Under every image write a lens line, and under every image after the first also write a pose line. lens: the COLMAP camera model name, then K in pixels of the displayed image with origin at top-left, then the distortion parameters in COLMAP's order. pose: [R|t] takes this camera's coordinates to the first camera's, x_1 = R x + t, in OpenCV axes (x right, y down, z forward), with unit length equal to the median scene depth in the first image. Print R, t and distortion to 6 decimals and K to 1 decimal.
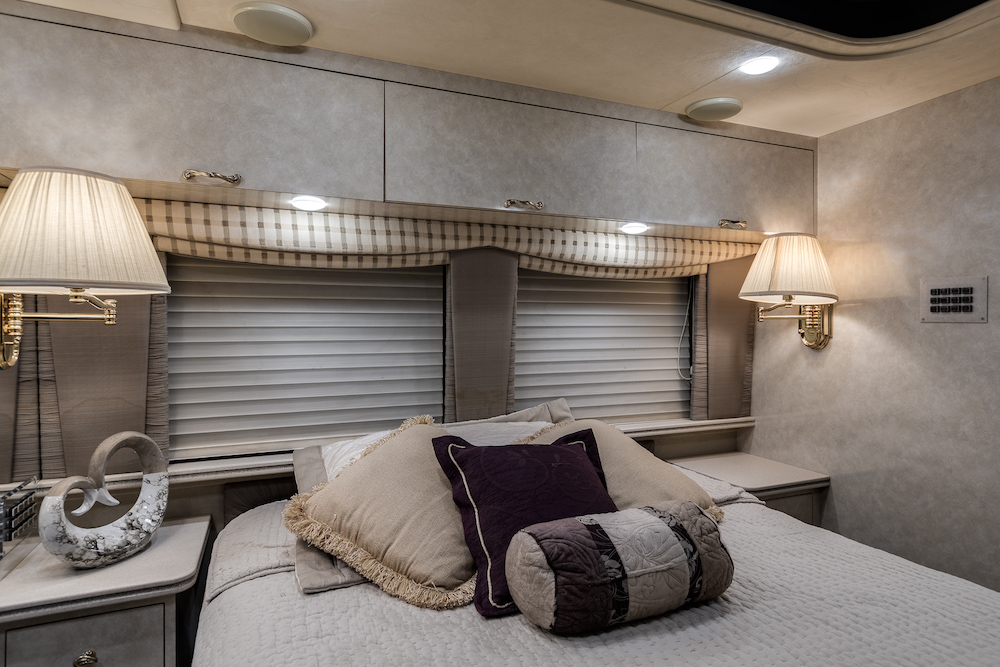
lens RADIAL K [[572.8, 0, 501.1], [0, 572.8, 328.7], [0, 0, 1]] dist [0.004427, 0.001006]
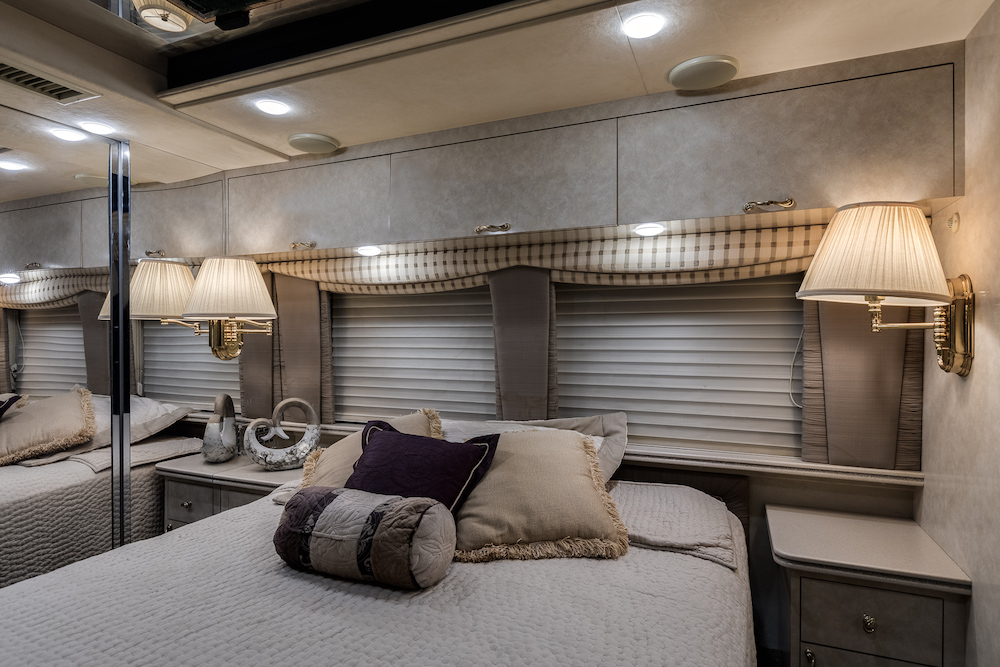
lens RADIAL K [[536.4, 0, 499.3], [0, 536.4, 340.7], [0, 0, 1]] dist [-0.000421, -0.000258]
pose [[0.689569, 0.006013, -0.724195, 0.709368], [-0.008336, 0.999965, 0.000366, 0.002168], [0.724172, 0.005784, 0.689595, 0.255207]]
